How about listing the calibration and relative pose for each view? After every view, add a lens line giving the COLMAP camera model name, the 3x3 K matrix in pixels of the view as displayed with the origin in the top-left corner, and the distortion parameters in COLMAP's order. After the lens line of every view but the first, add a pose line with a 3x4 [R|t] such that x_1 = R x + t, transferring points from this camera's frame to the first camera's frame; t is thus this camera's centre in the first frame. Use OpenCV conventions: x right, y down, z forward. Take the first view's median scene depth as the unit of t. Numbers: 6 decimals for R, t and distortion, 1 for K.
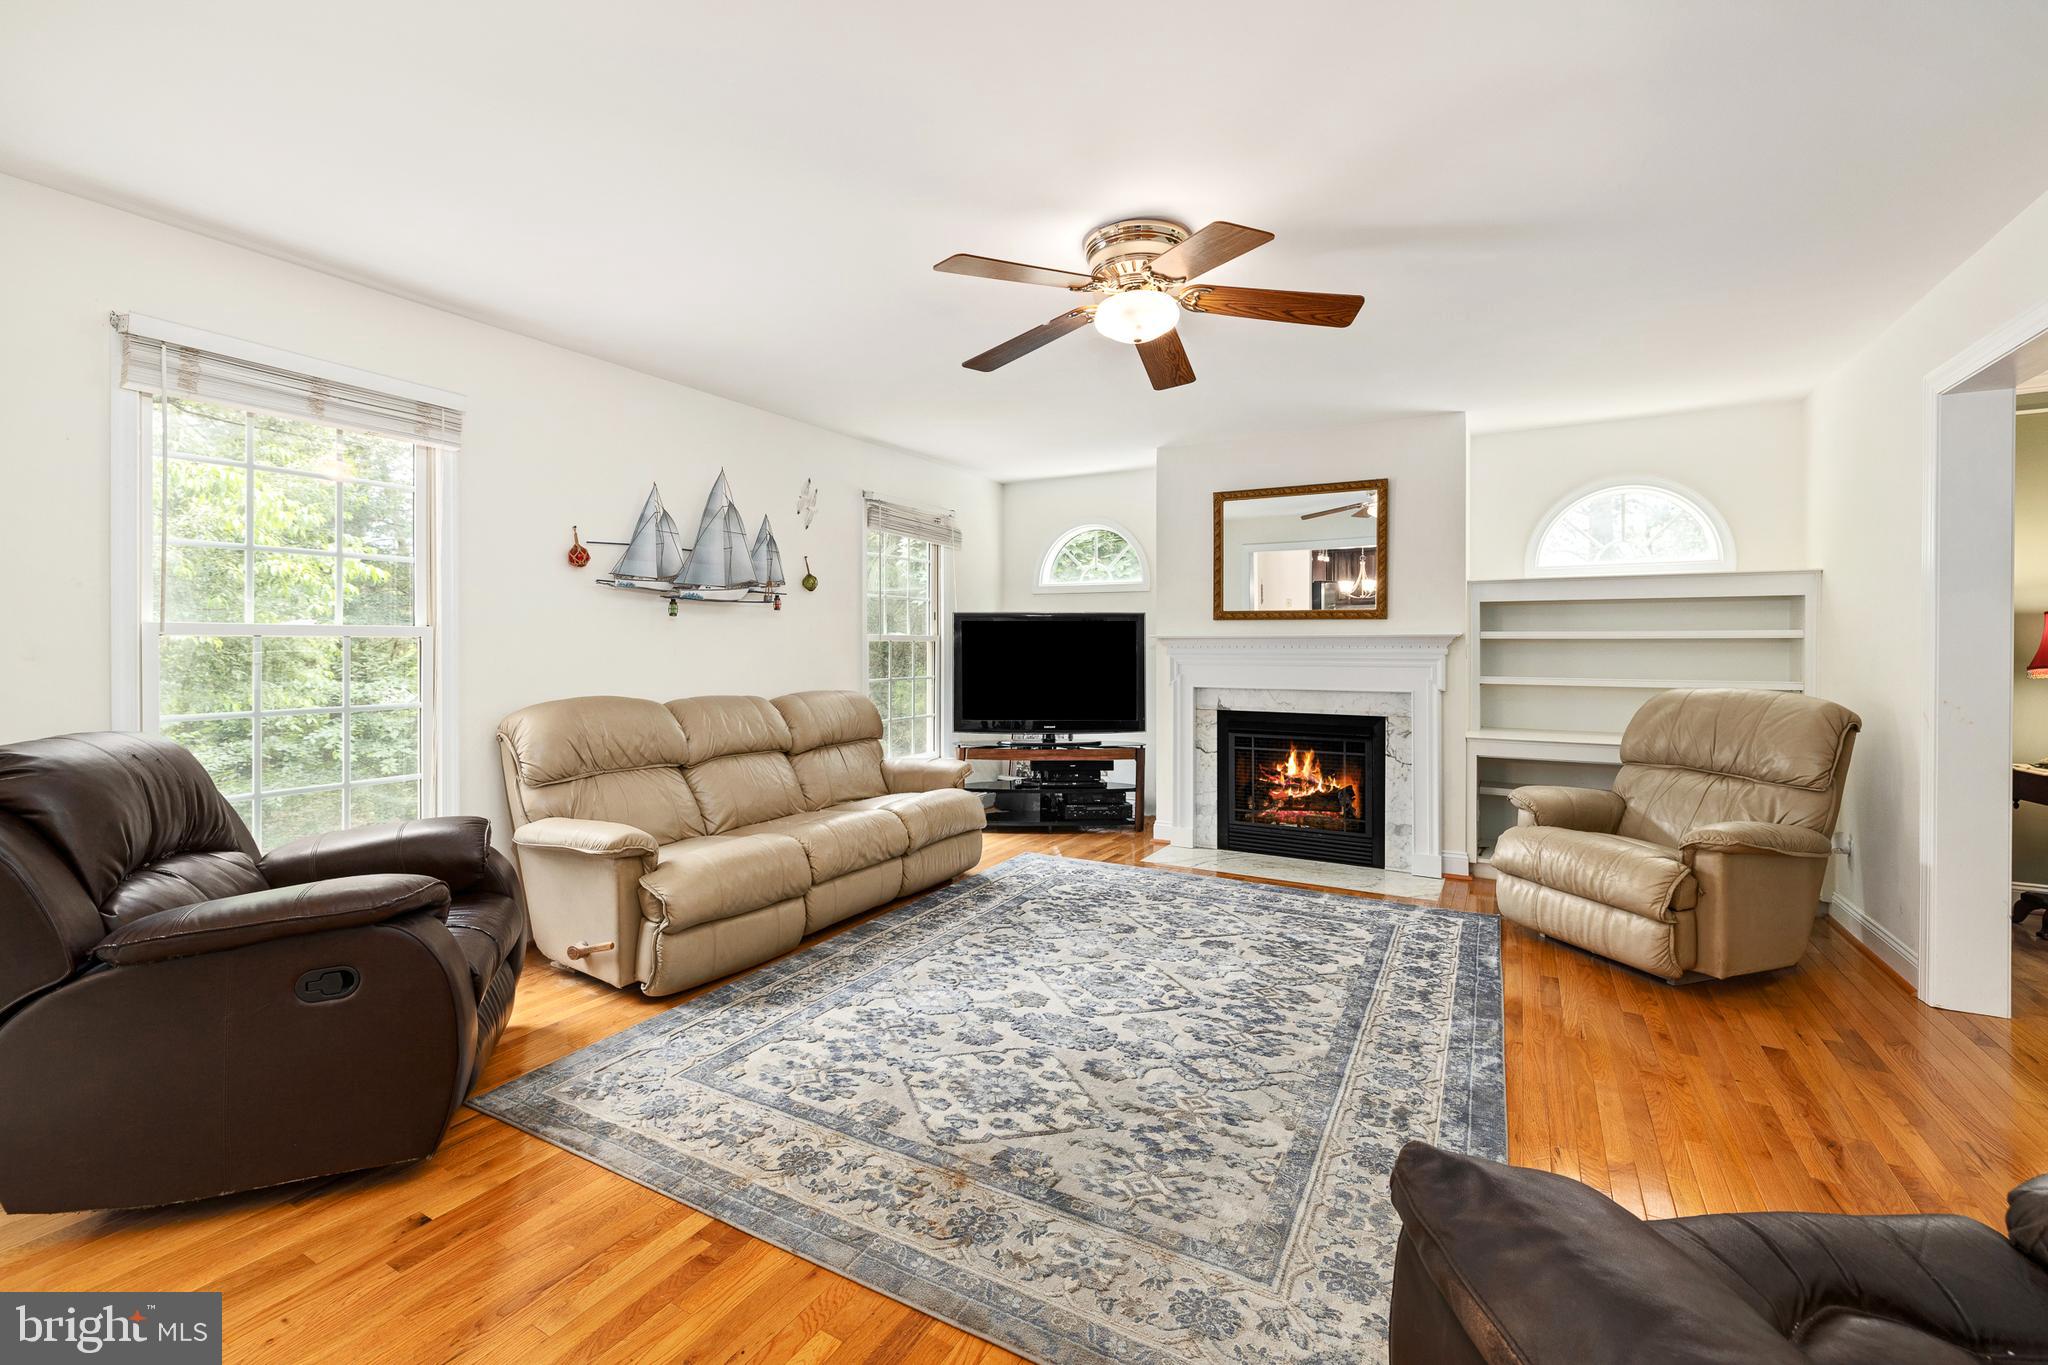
lens RADIAL K [[874.4, 0, 1022.1], [0, 874.4, 640.0], [0, 0, 1]] dist [0.000829, -0.001422]
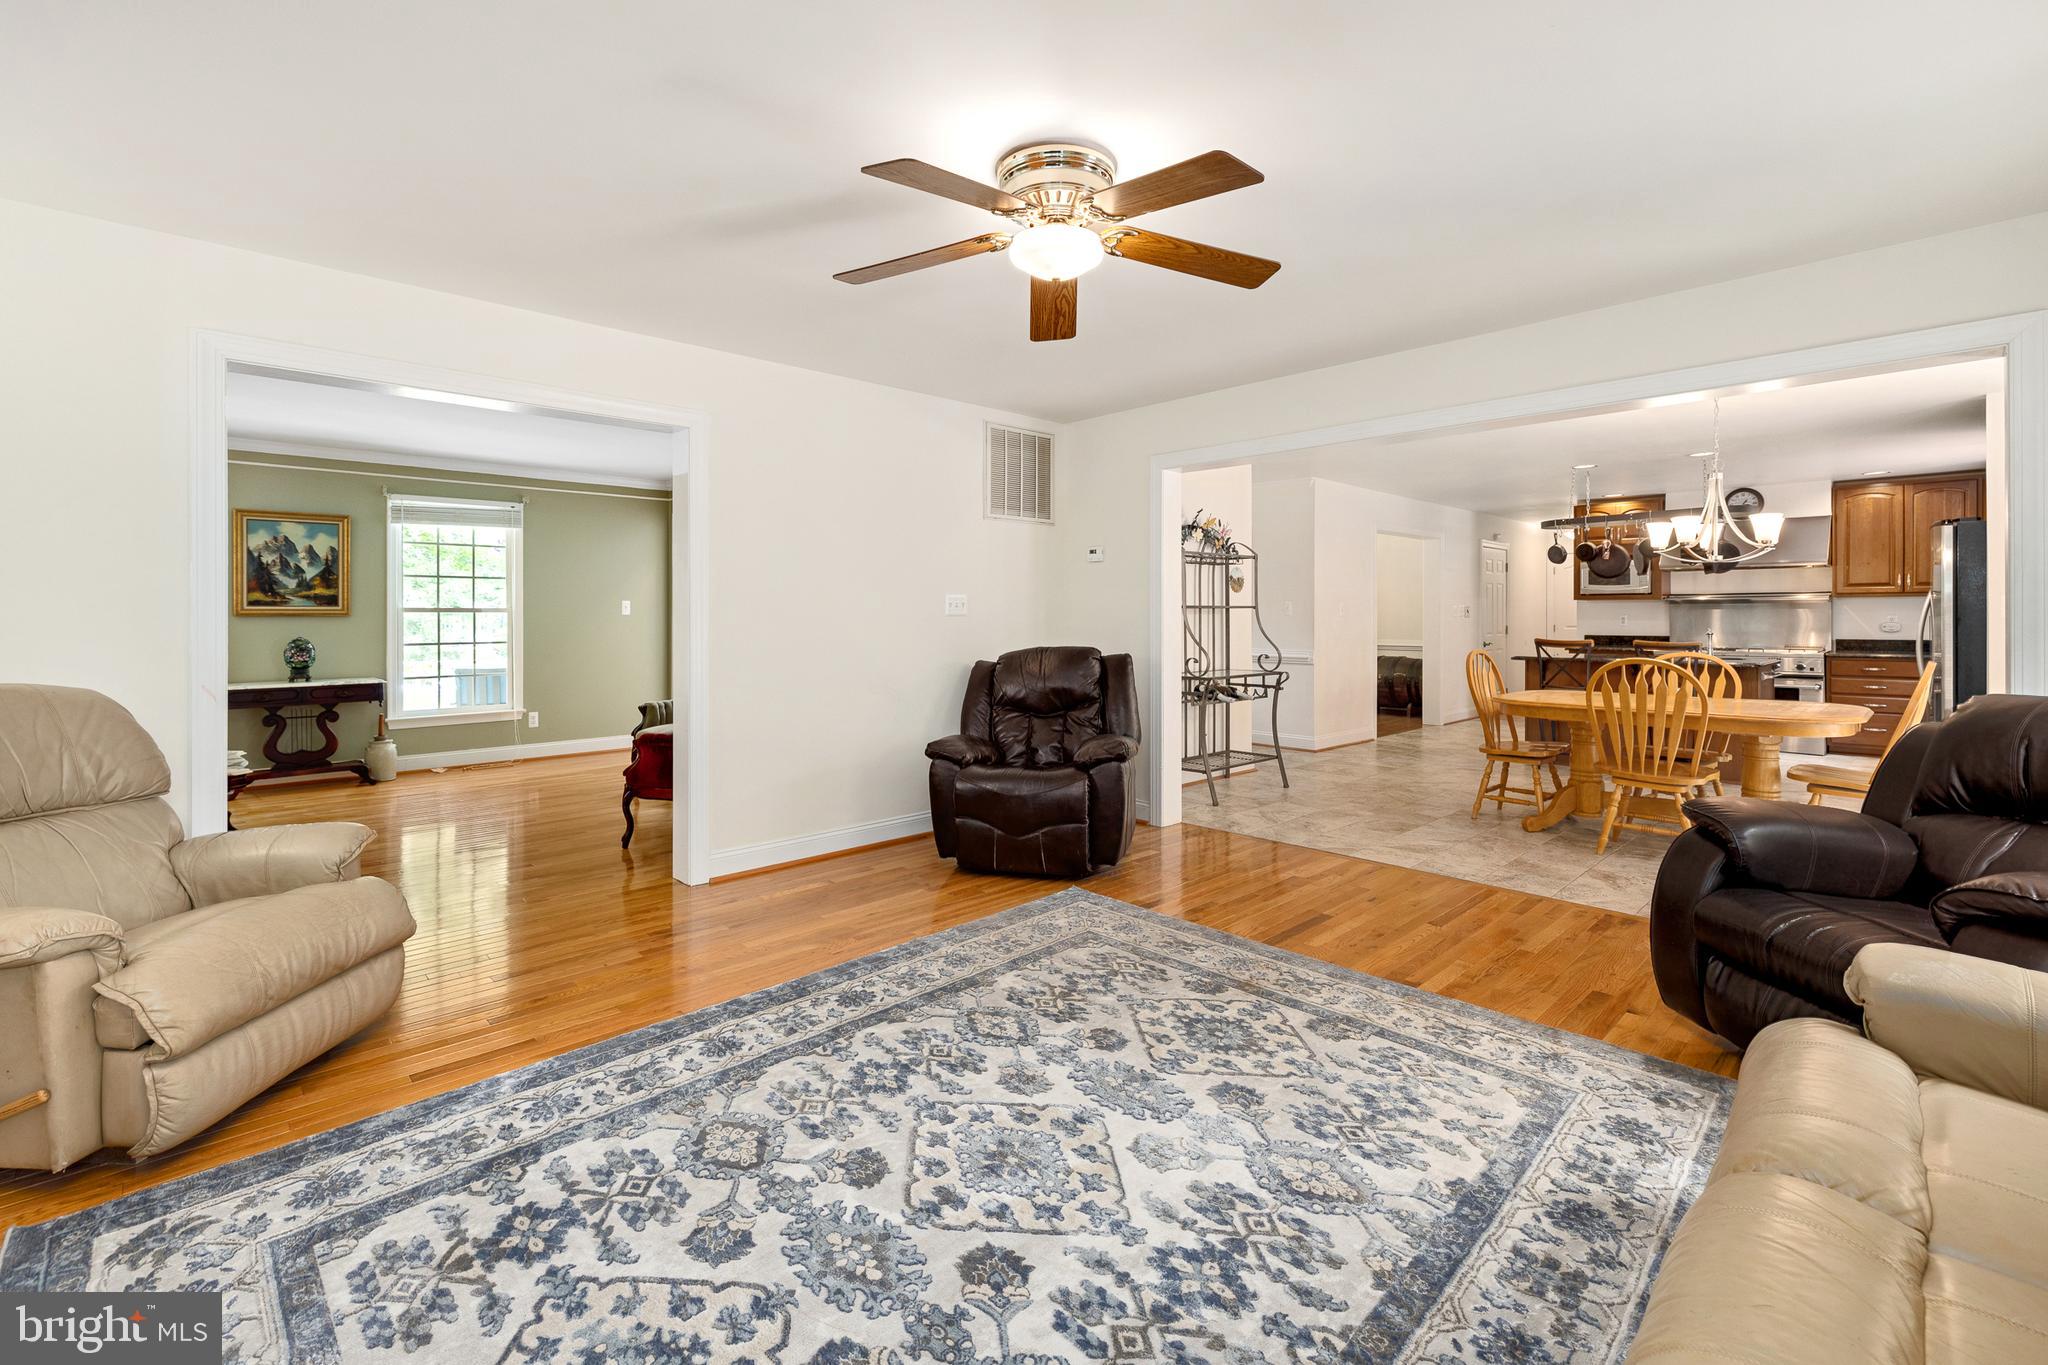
lens RADIAL K [[874.4, 0, 1016.9], [0, 874.4, 622.6], [0, 0, 1]] dist [0.000829, -0.001422]
pose [[-0.956009, -0.002914, 0.293324, -0.066899], [-0.002442, 0.999995, 0.001974, 0.009434], [-0.293329, 0.001171, -0.956011, 1.345444]]
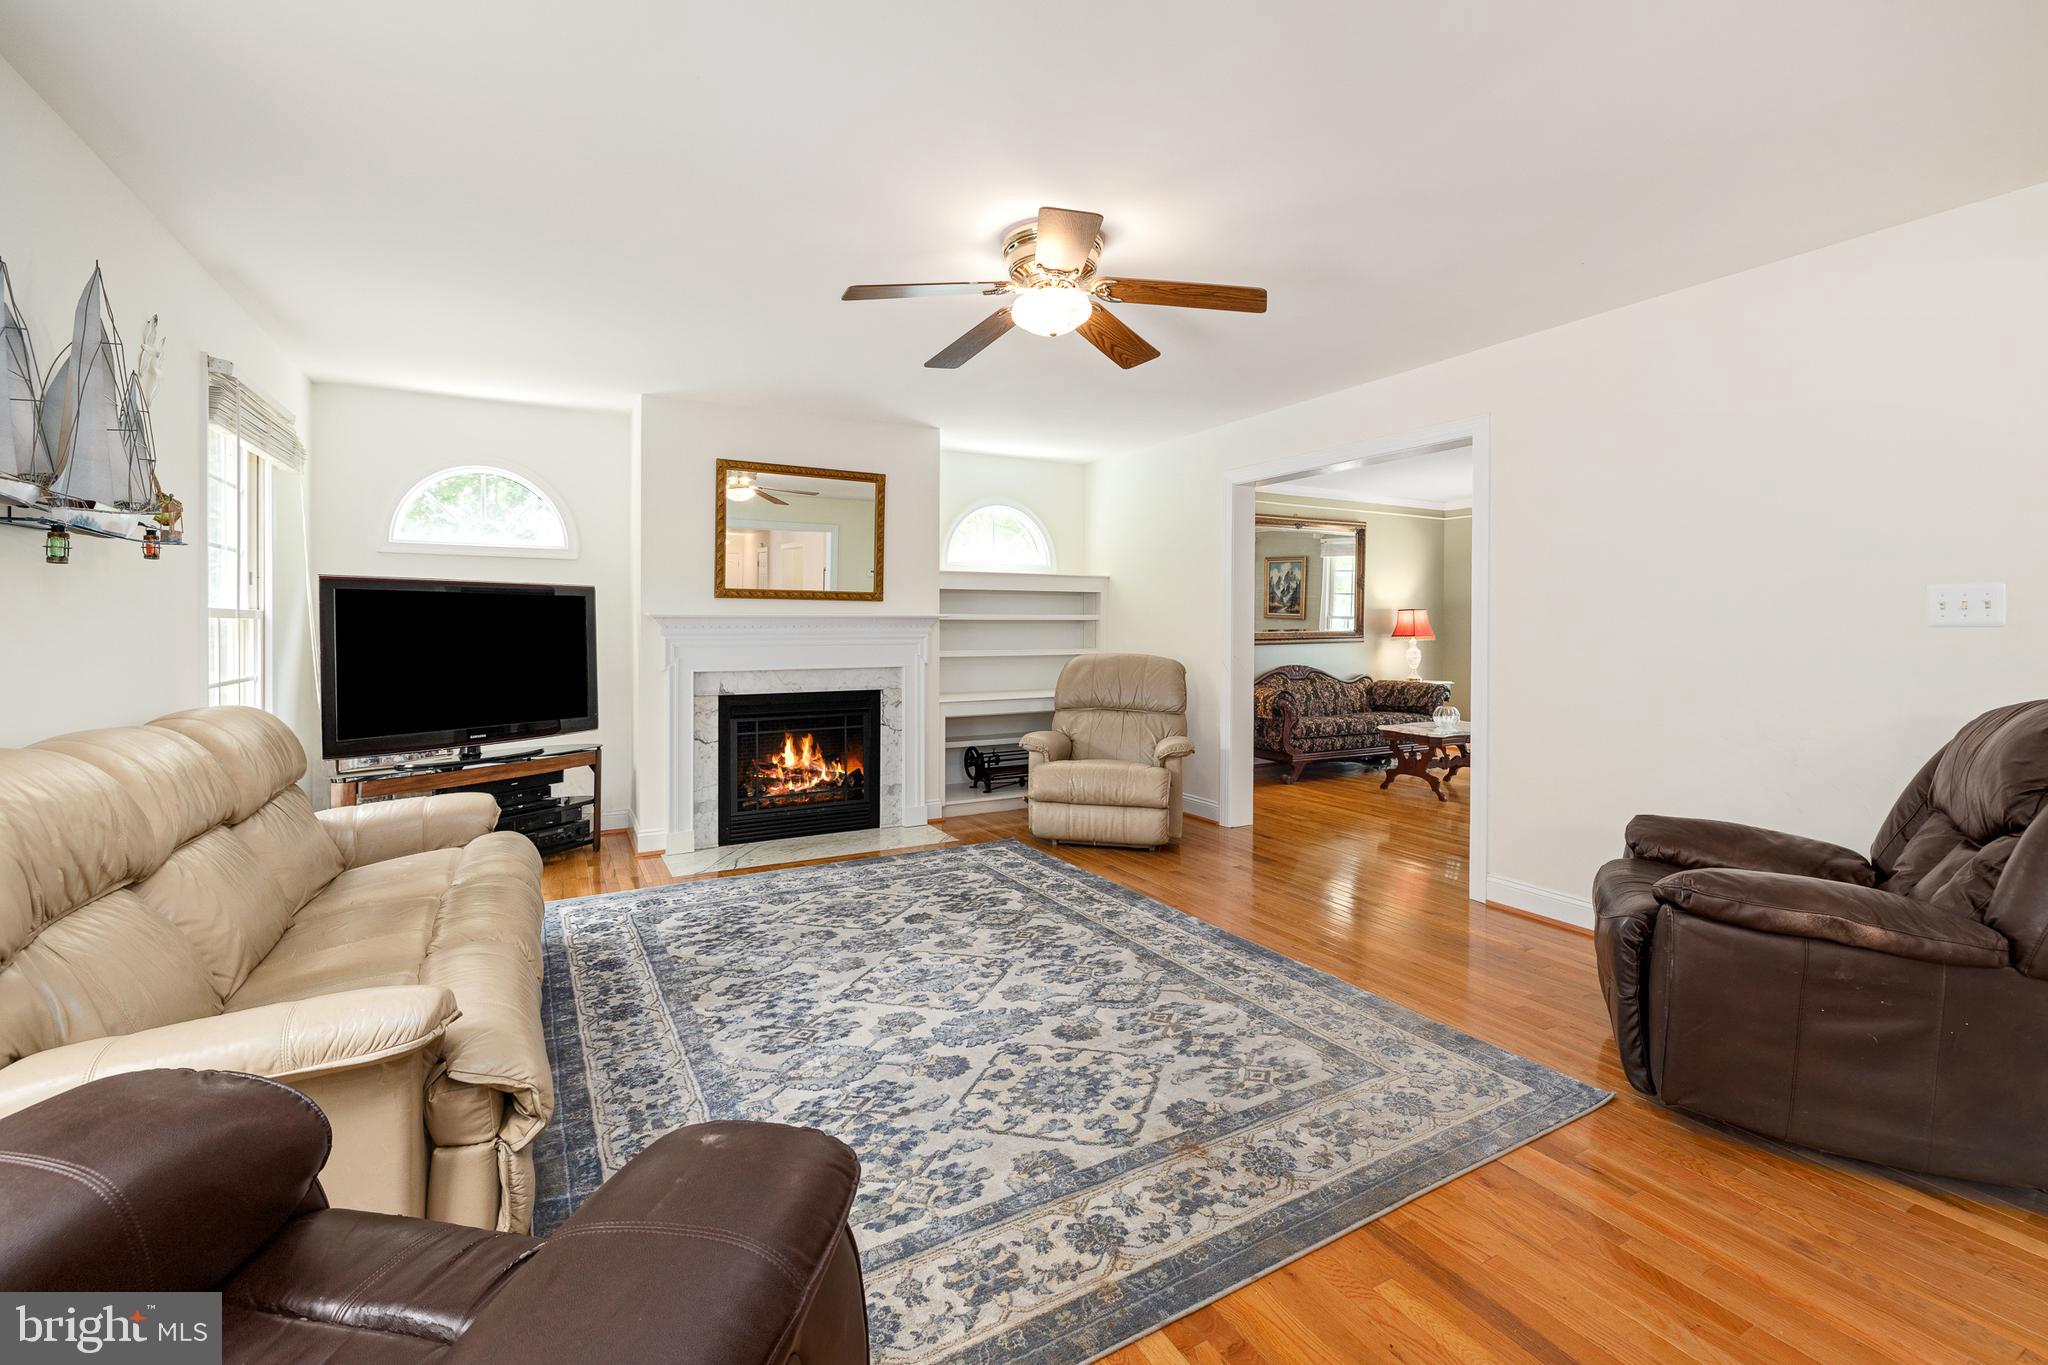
lens RADIAL K [[874.4, 0, 1029.4], [0, 874.4, 623.9], [0, 0, 1]] dist [0.000829, -0.001422]
pose [[0.517267, 0.000718, 0.855824, -0.560038], [-0.004464, 0.999988, 0.001859, 0.001828], [-0.855813, -0.004782, 0.517264, 0.346027]]
